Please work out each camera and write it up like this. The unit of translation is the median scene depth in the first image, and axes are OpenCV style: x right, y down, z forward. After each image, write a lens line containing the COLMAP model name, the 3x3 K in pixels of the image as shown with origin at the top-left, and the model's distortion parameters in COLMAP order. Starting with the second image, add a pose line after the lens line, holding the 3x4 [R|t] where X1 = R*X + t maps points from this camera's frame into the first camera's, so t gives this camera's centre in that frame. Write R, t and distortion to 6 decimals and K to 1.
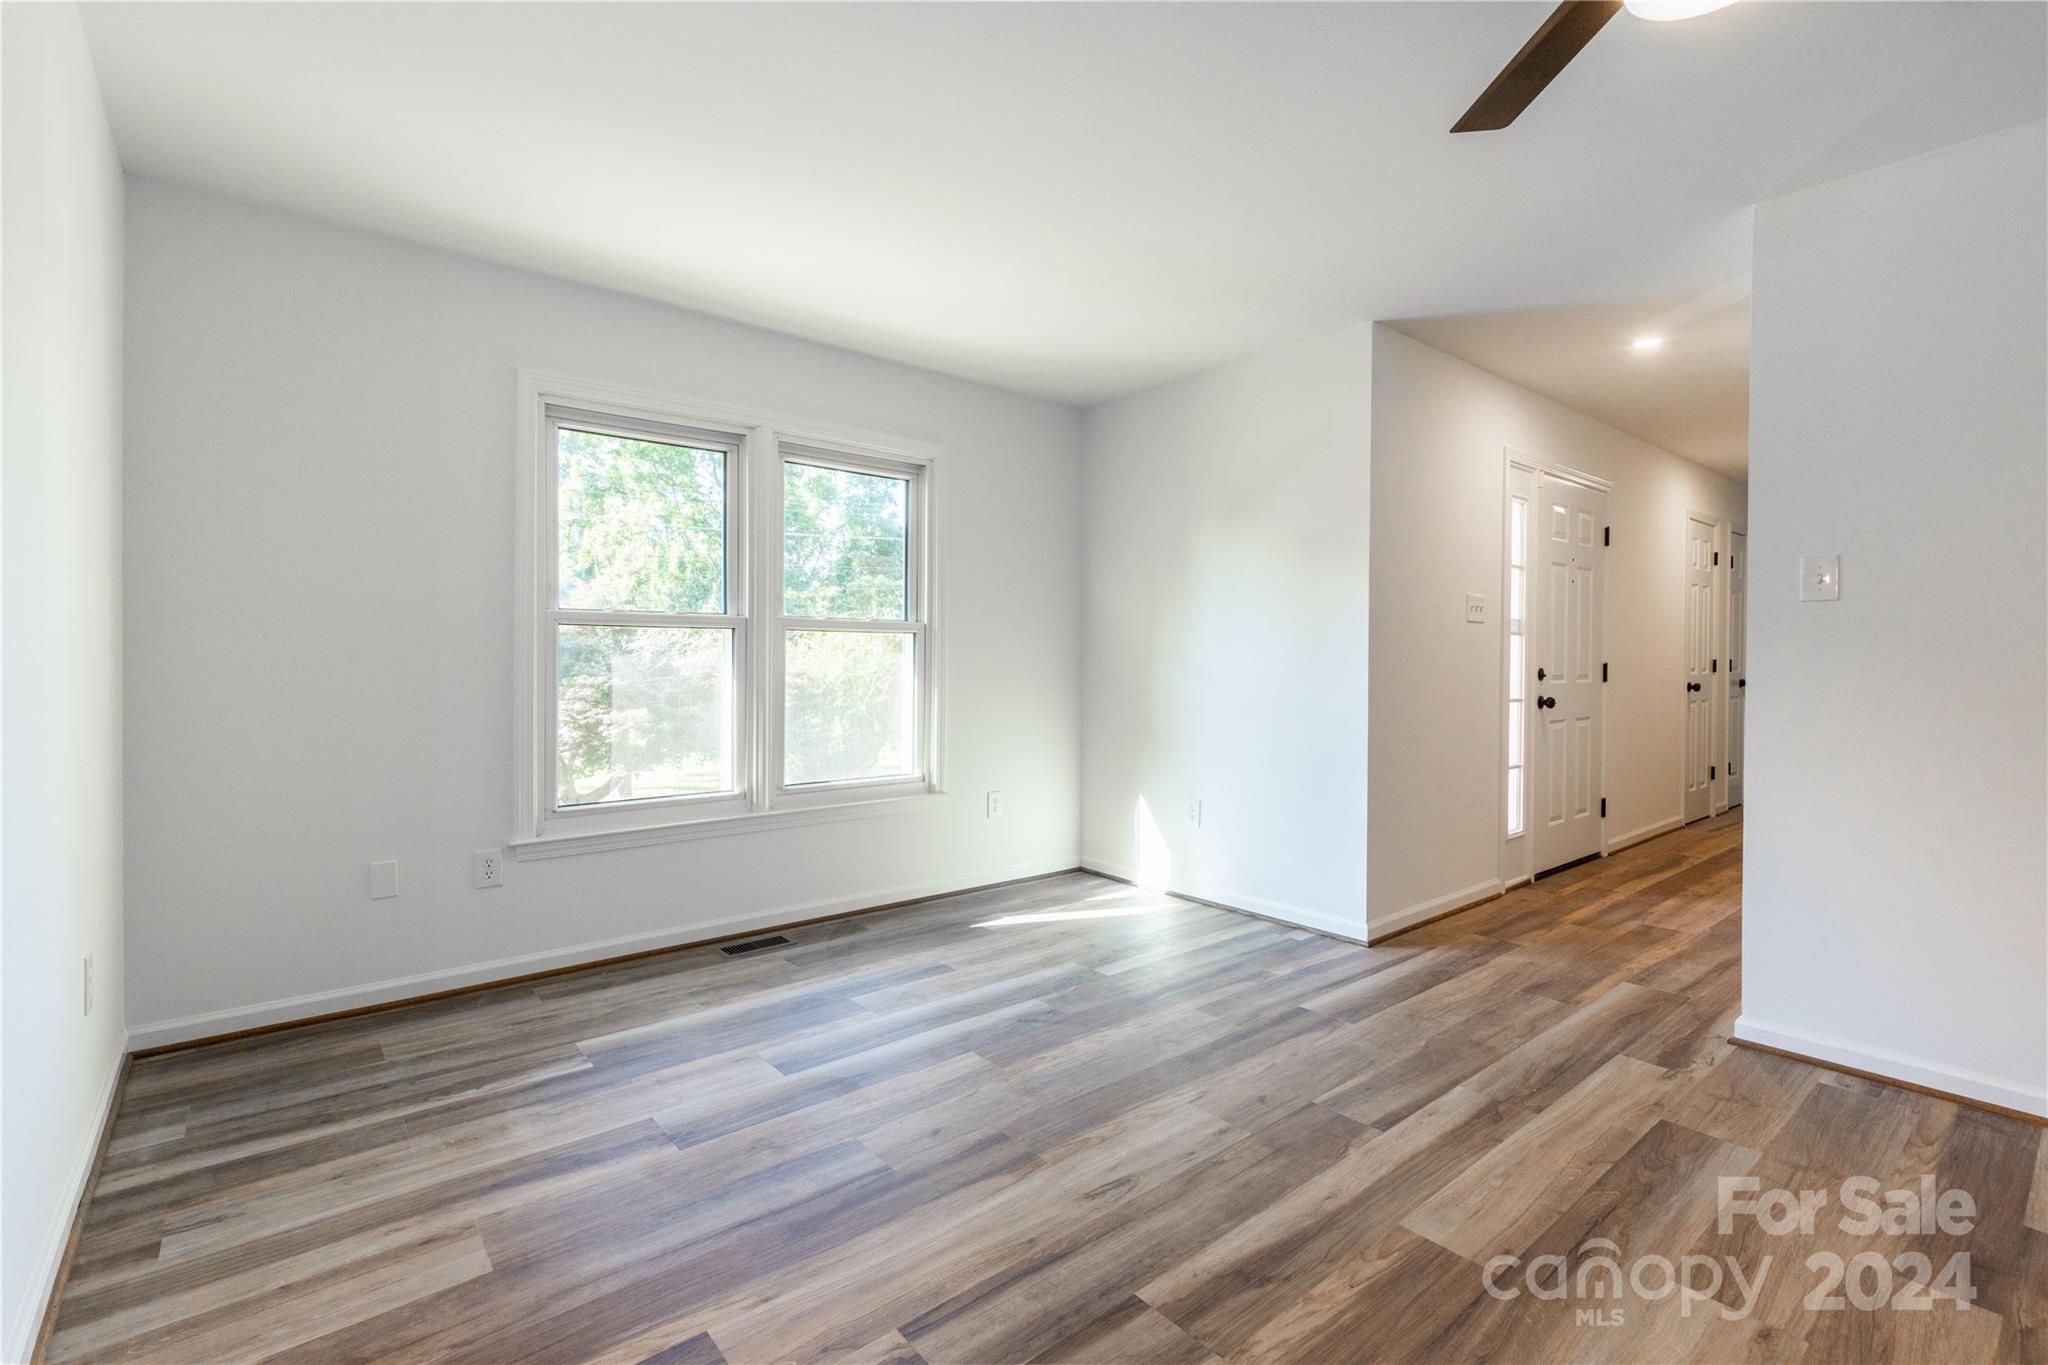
lens RADIAL K [[916.6, 0, 1018.5], [0, 916.6, 655.8], [0, 0, 1]] dist [0.002389, -0.000214]
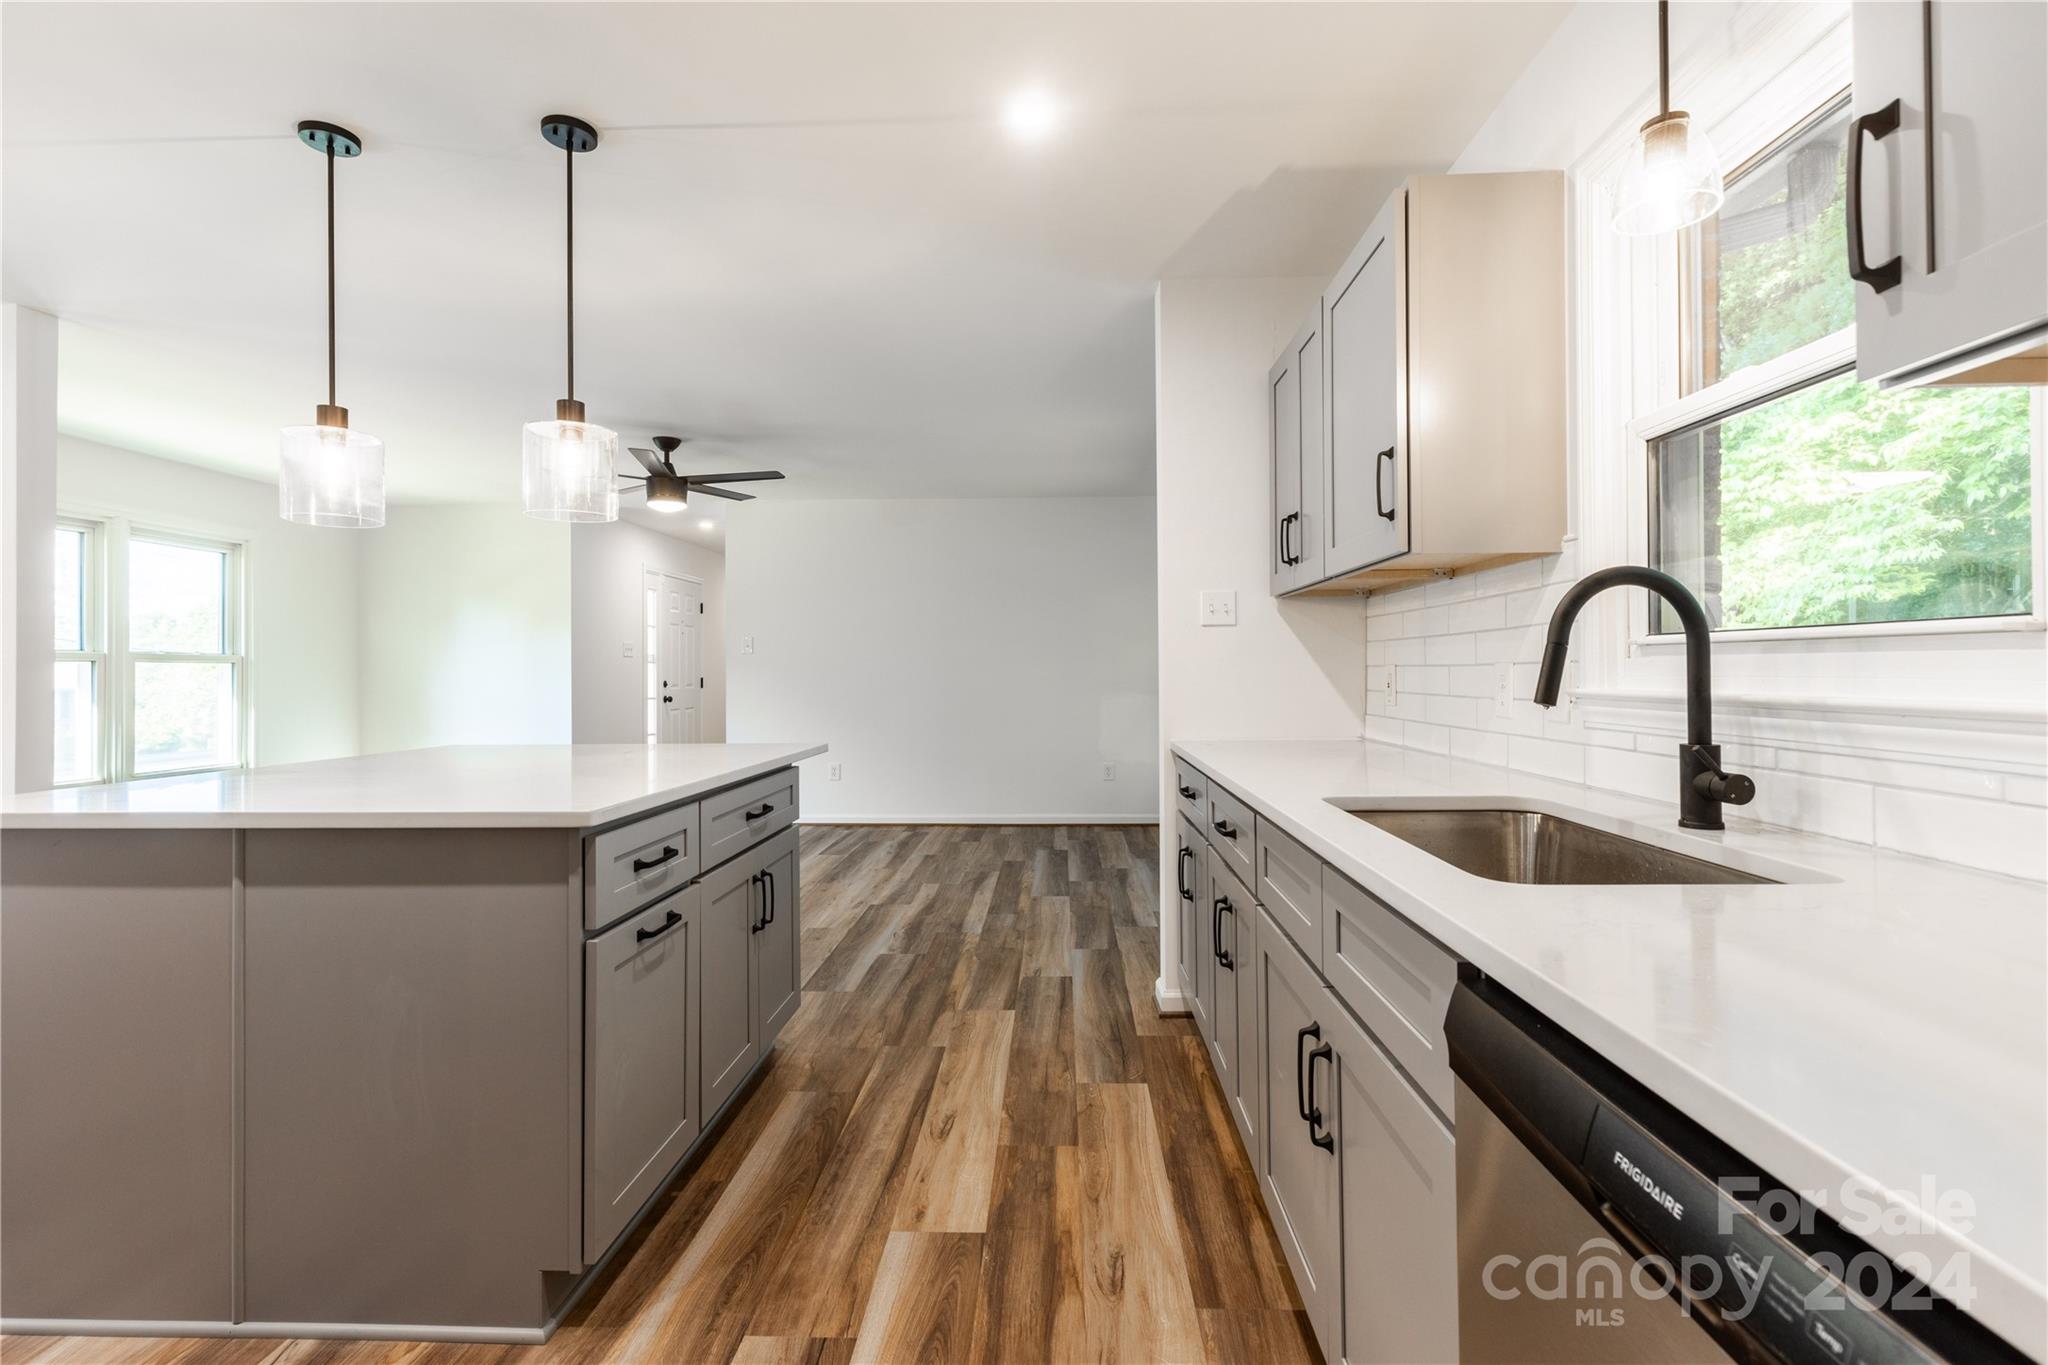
lens RADIAL K [[916.6, 0, 1023.3], [0, 916.6, 668.8], [0, 0, 1]] dist [0.002389, -0.000214]
pose [[0.663993, -0.006402, 0.747711, -0.446736], [0.009634, 0.999954, 0.000006, -0.005228], [-0.747677, 0.007199, 0.664024, -1.033719]]
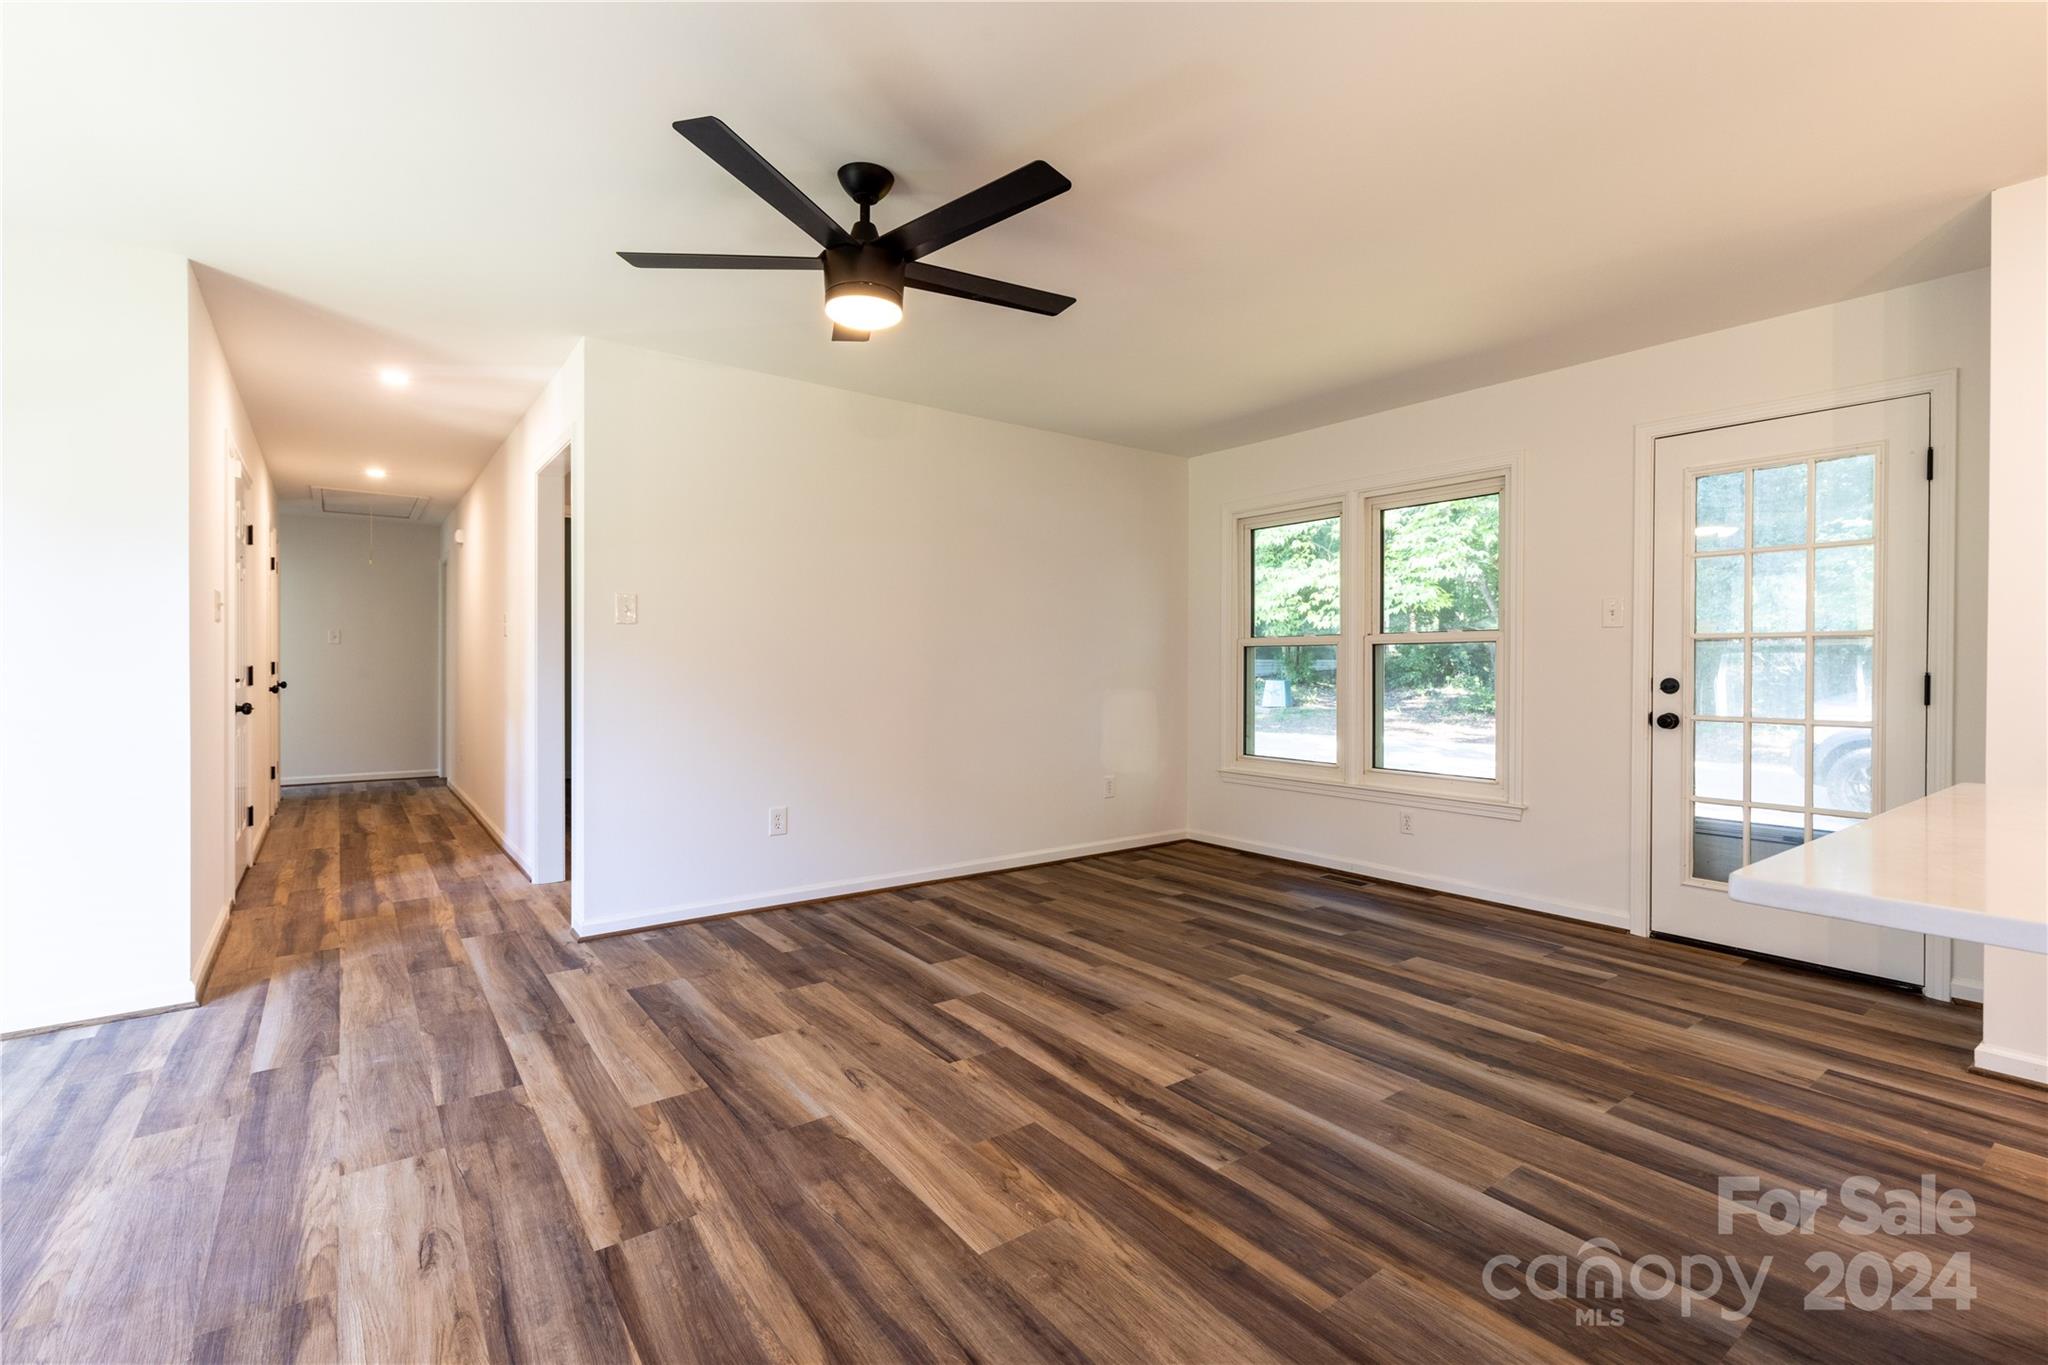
lens RADIAL K [[916.6, 0, 1029.8], [0, 916.6, 665.7], [0, 0, 1]] dist [0.002389, -0.000214]
pose [[0.042480, -0.006726, 0.999075, -0.441368], [-0.001865, 0.999975, 0.006812, -0.002501], [-0.999096, -0.002152, 0.042466, 0.209597]]
